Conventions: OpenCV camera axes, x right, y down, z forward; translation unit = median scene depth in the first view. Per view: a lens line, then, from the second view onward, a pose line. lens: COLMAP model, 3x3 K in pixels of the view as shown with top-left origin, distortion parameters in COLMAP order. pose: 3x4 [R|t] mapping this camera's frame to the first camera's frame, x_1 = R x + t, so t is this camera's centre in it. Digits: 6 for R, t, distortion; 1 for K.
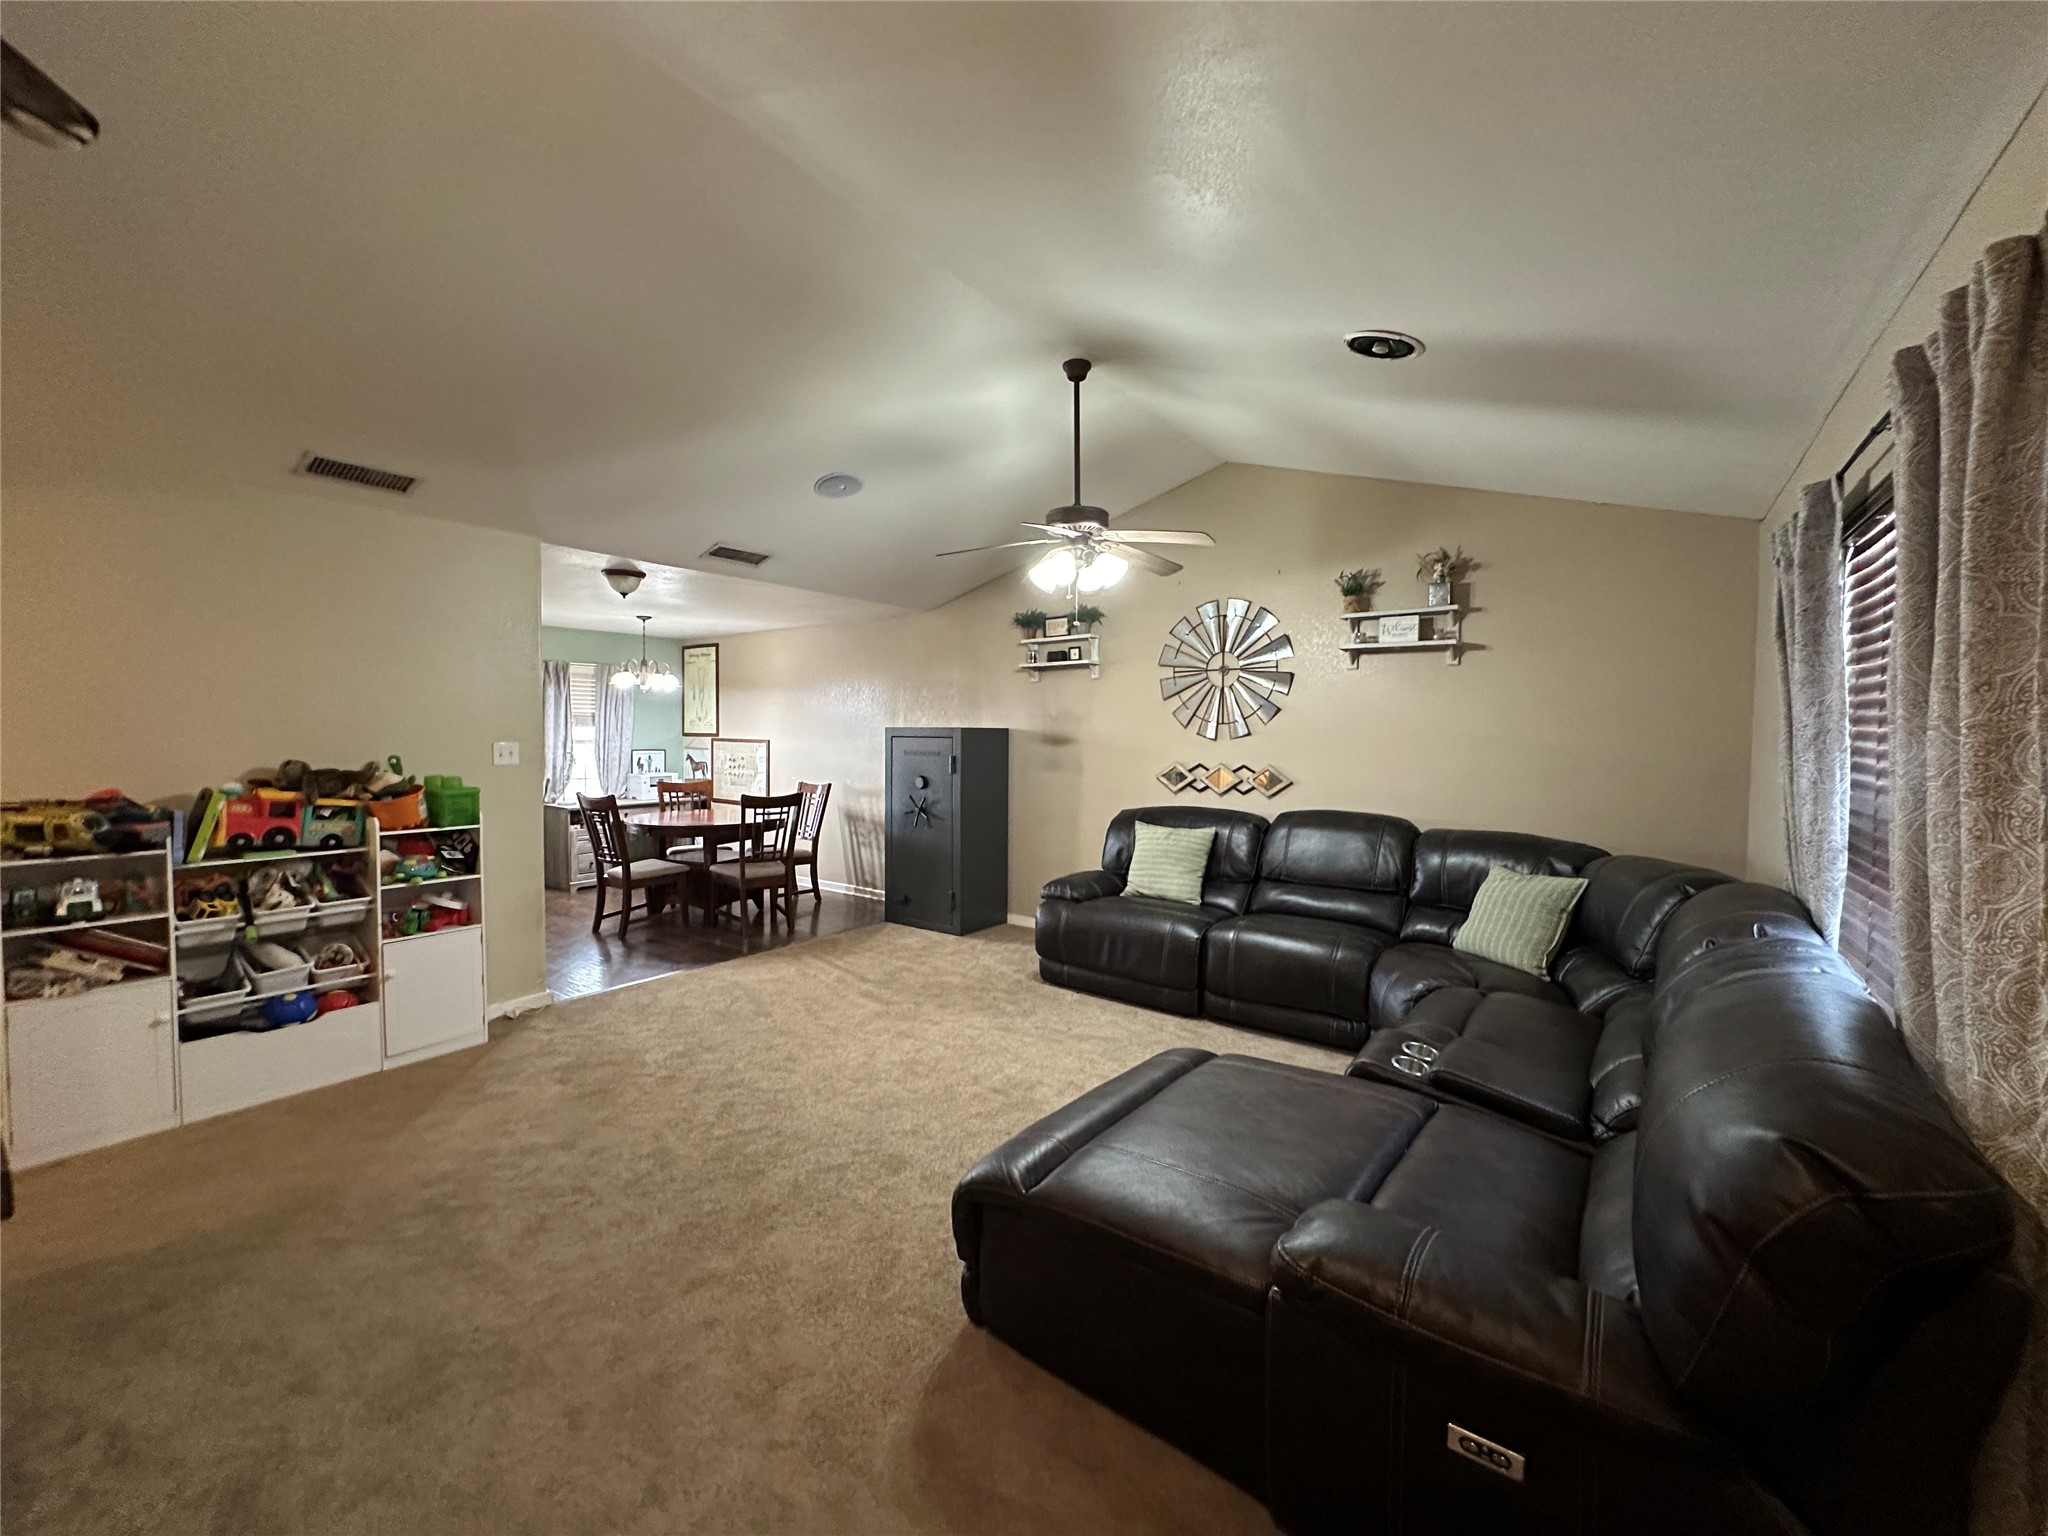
lens RADIAL K [[814.0, 0, 1024.0], [0, 814.0, 768.0], [0, 0, 1]] dist [-0.000791, -0.000034]
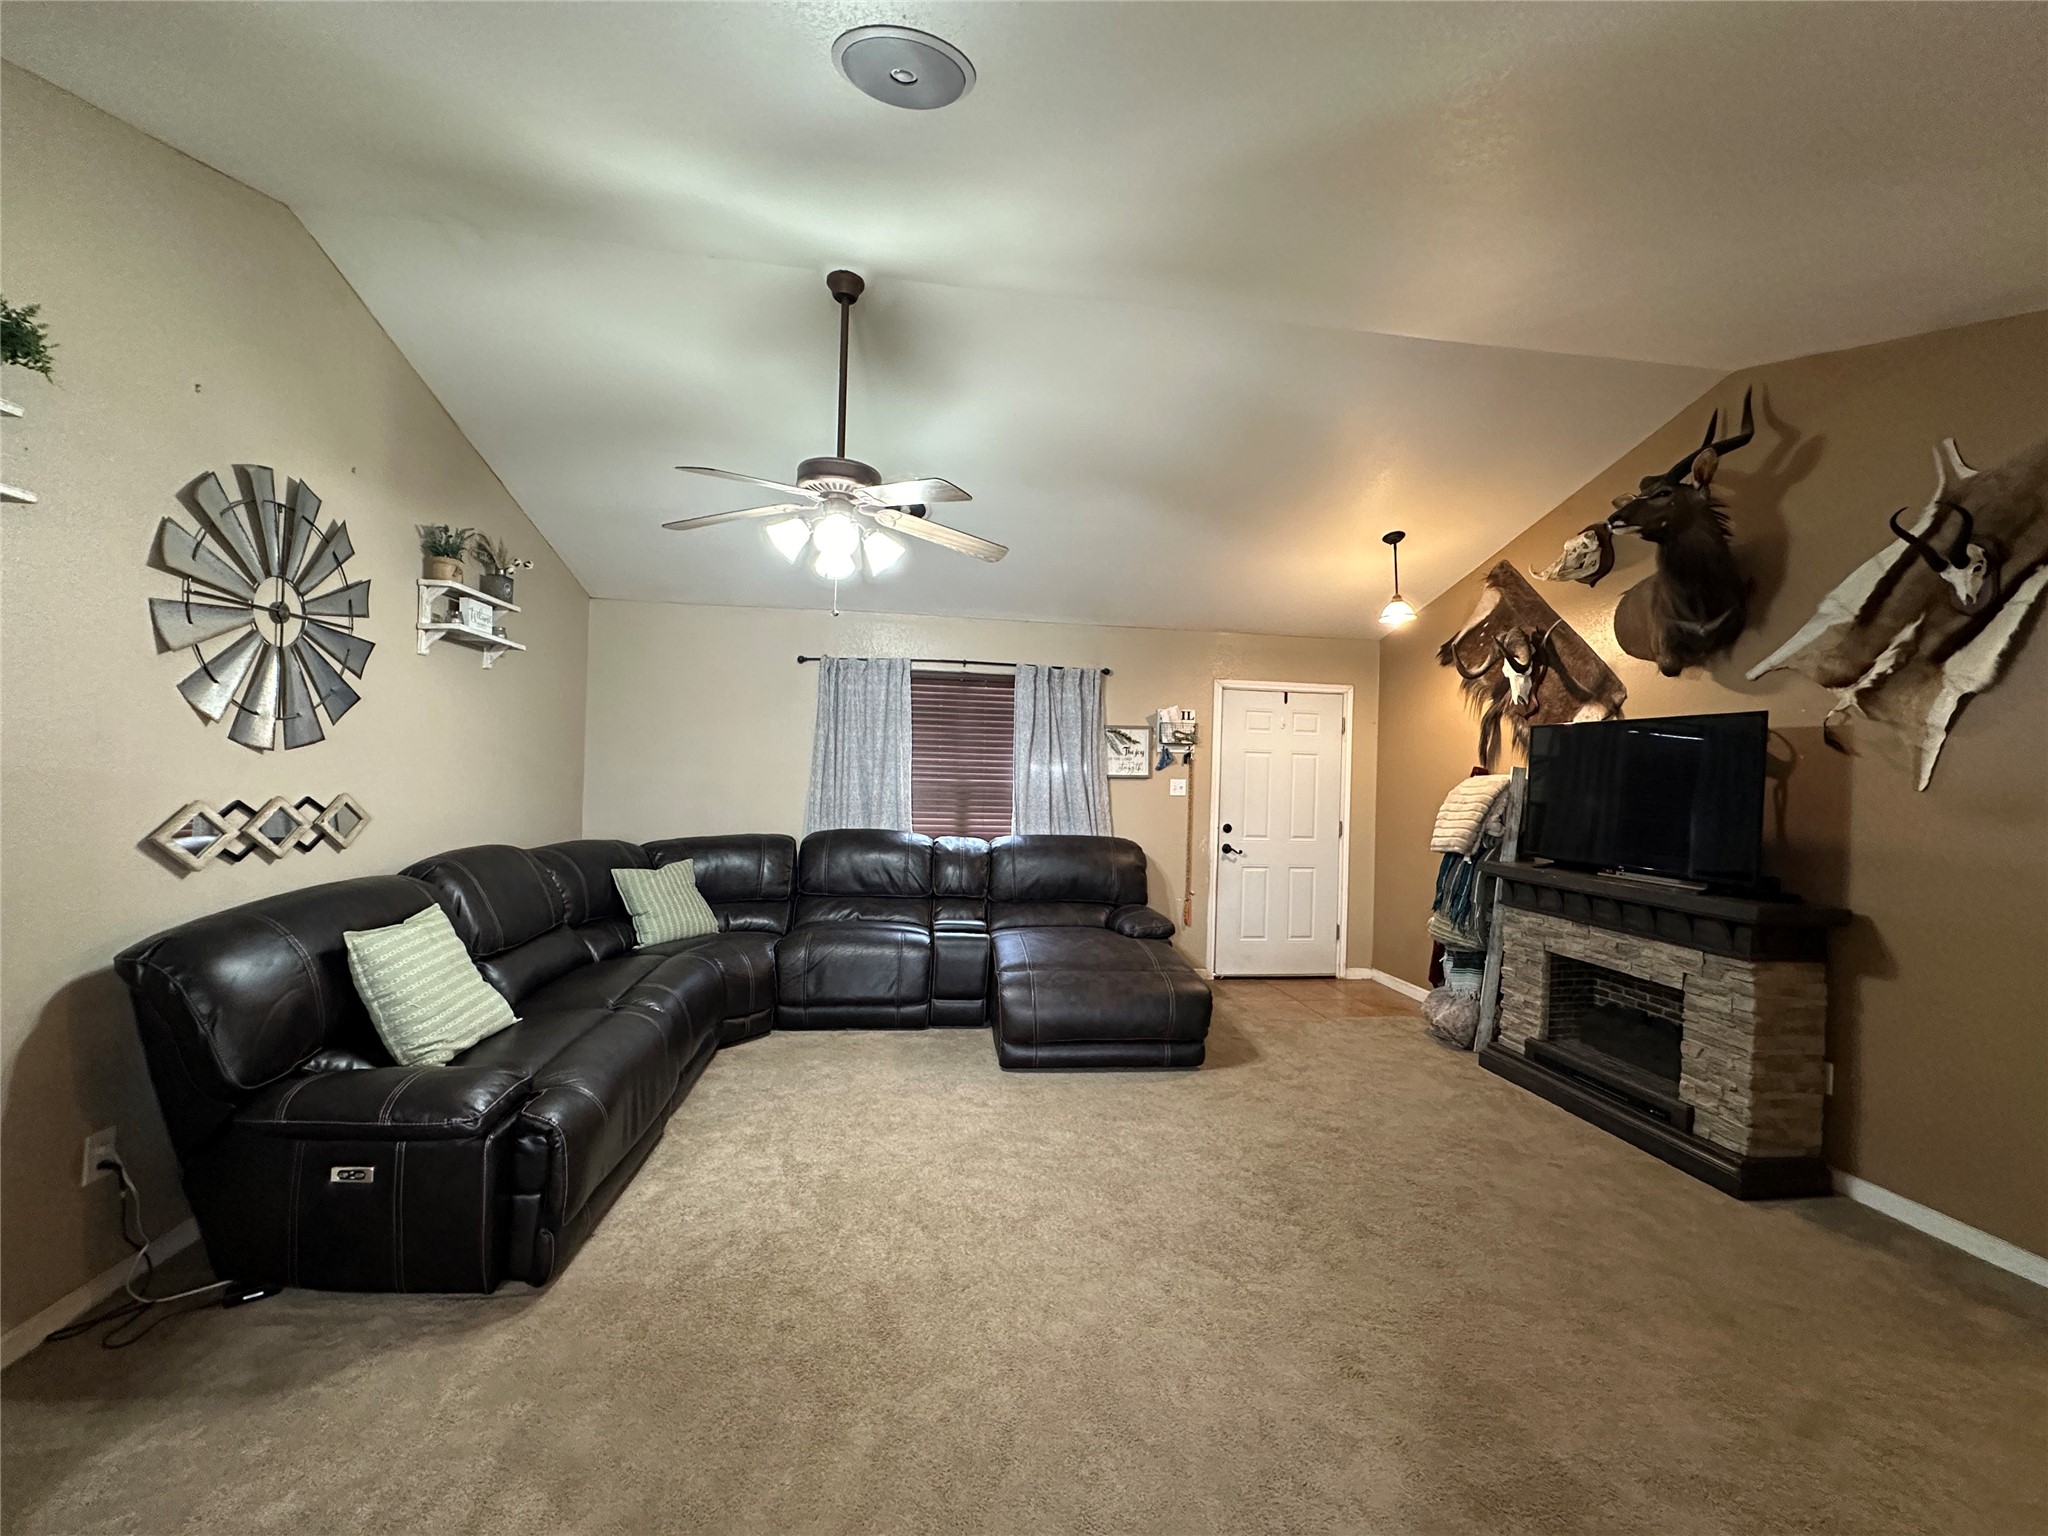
lens RADIAL K [[814.0, 0, 1024.0], [0, 814.0, 768.0], [0, 0, 1]] dist [-0.000791, -0.000034]
pose [[-0.702071, -0.022161, 0.711762, -0.456413], [-0.004415, 0.999632, 0.026769, -0.040543], [-0.712094, 0.015651, -0.701910, 1.057643]]
